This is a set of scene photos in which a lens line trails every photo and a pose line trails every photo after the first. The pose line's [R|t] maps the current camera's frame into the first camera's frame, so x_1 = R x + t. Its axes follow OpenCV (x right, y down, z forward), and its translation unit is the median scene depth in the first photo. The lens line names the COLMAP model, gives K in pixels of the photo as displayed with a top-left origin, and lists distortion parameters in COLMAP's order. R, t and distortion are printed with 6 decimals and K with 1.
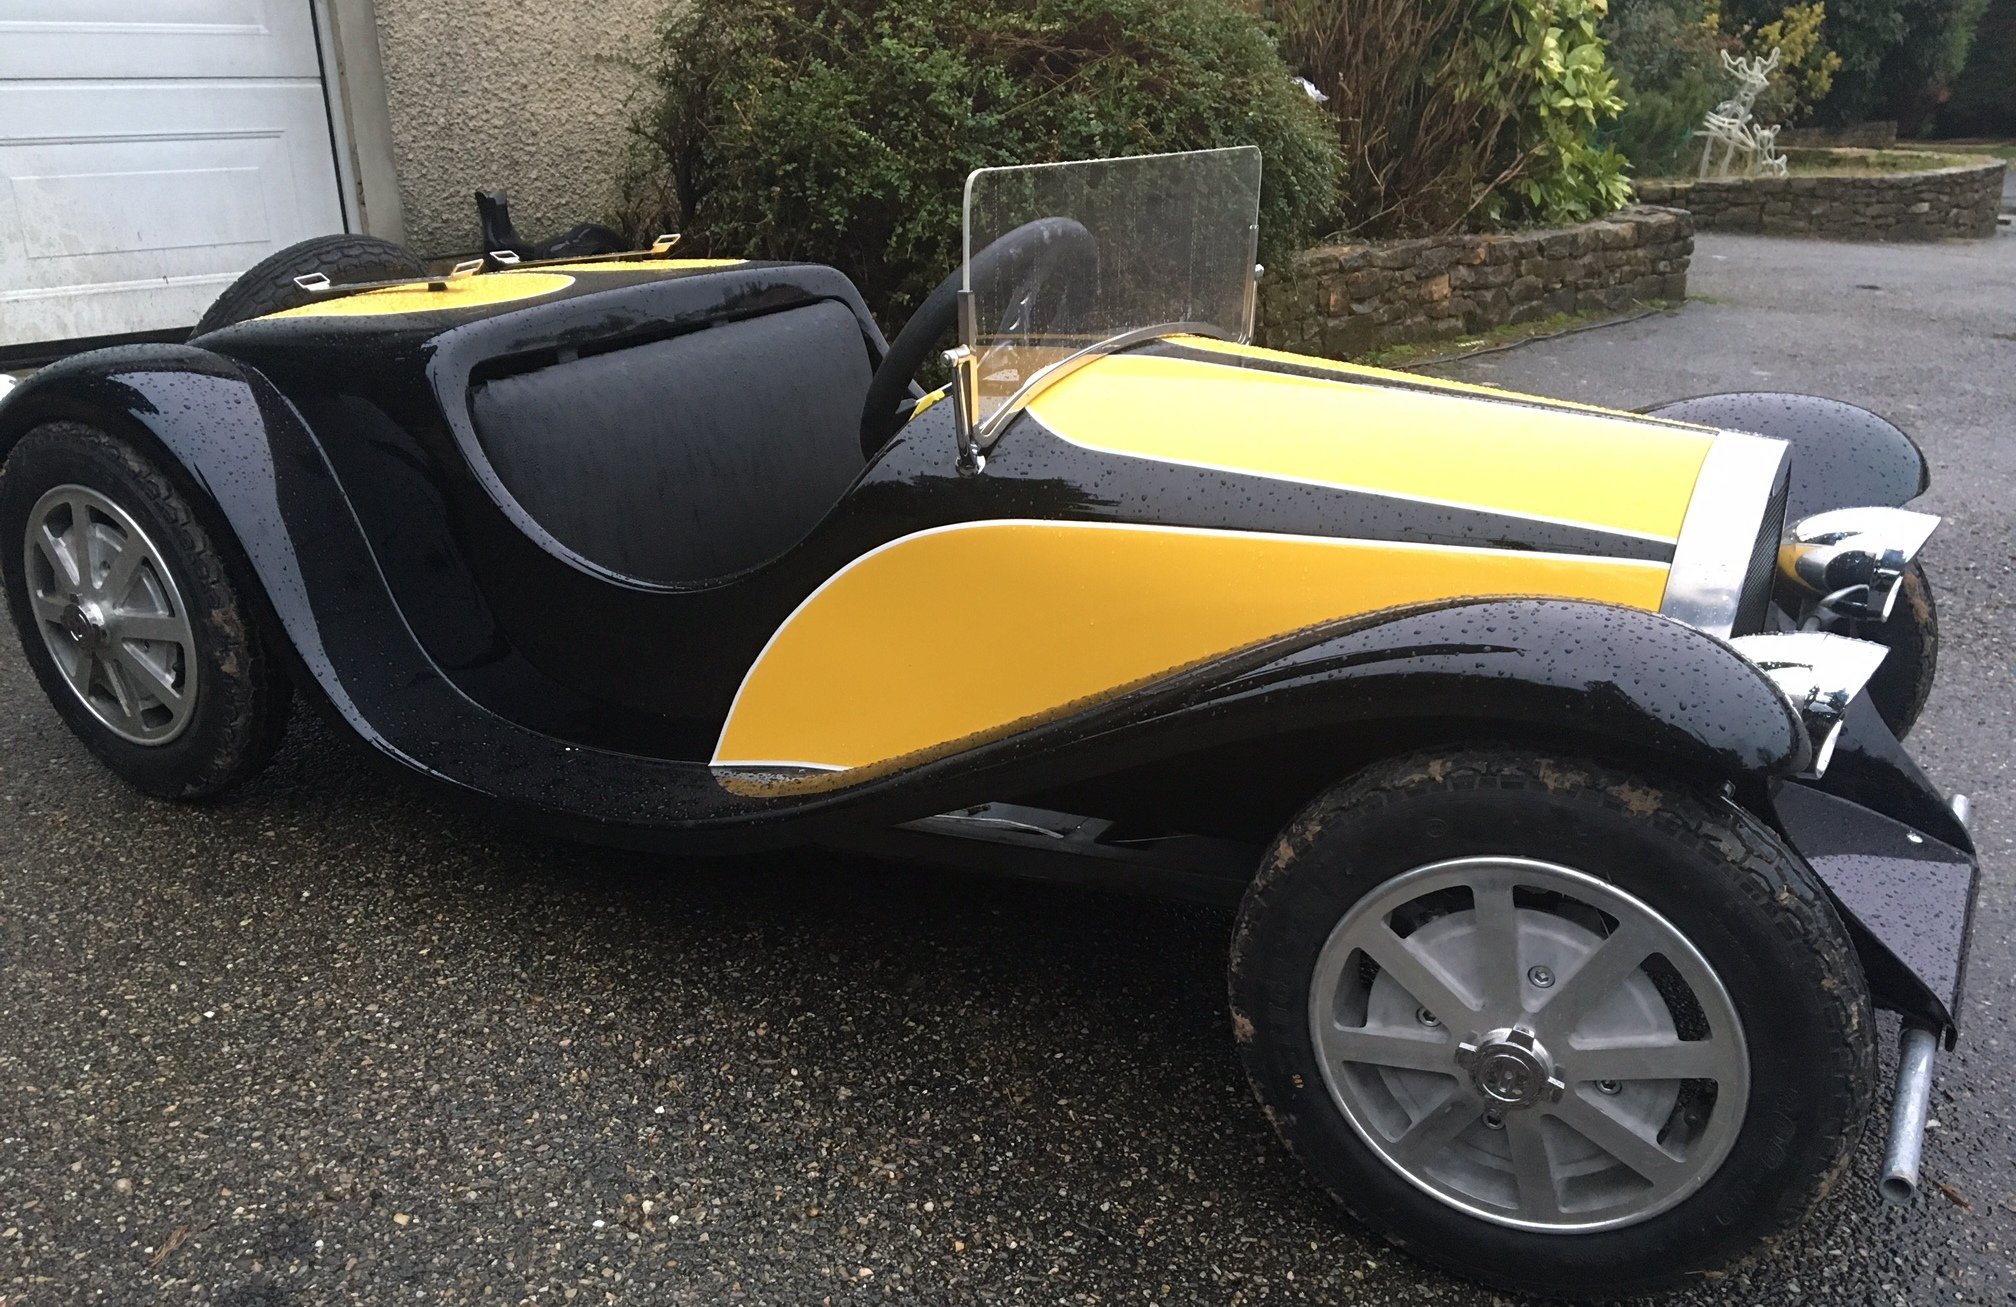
lens RADIAL K [[1727.4, 0, 1006.5], [0, 1727.4, 752.7], [0, 0, 1]] dist [0.077585, -0.117764]
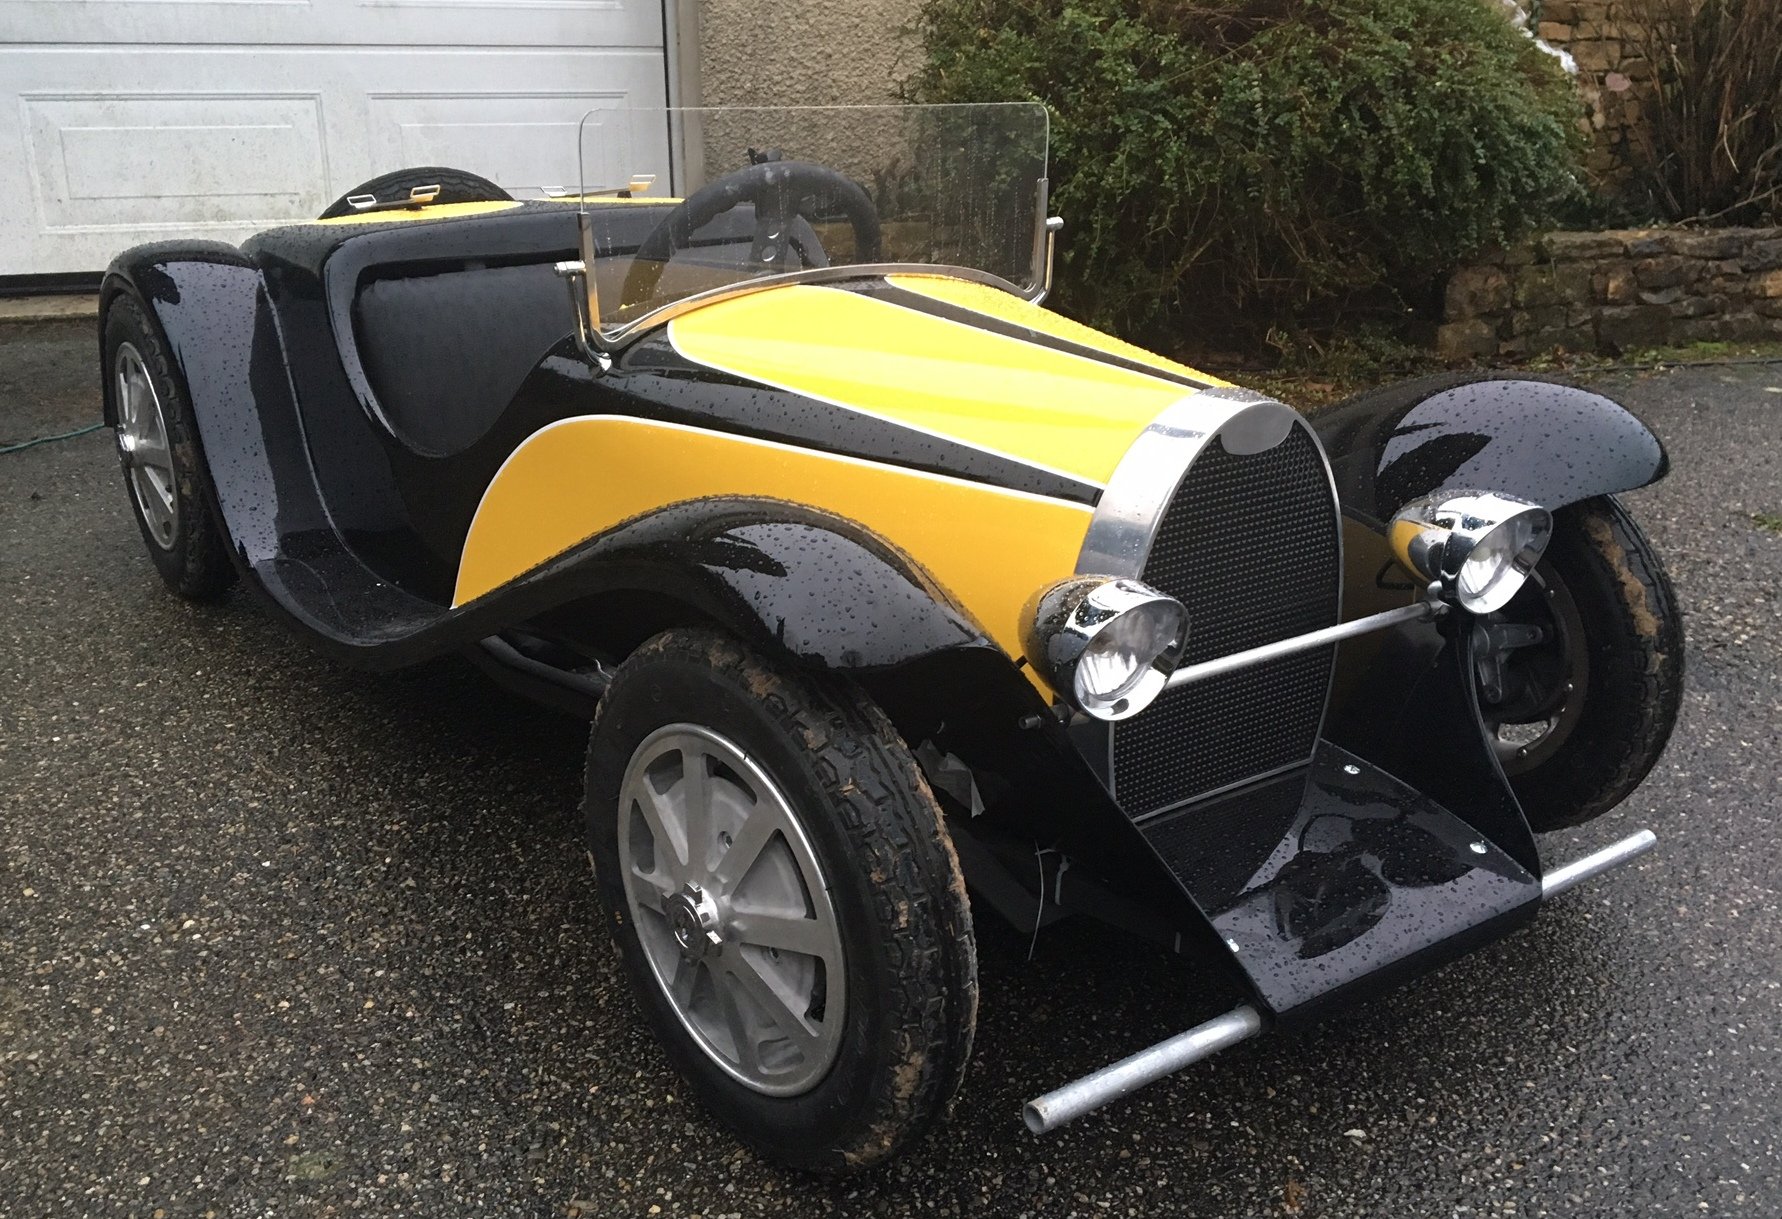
lens RADIAL K [[1732.3, 0, 850.6], [0, 1732.3, 675.9], [0, 0, 1]] dist [0.093118, -0.167513]
pose [[0.911552, 0.143280, -0.385413, 0.269588], [-0.154395, 0.988007, 0.002136, 0.003684], [0.381097, 0.057558, 0.922742, 0.004992]]
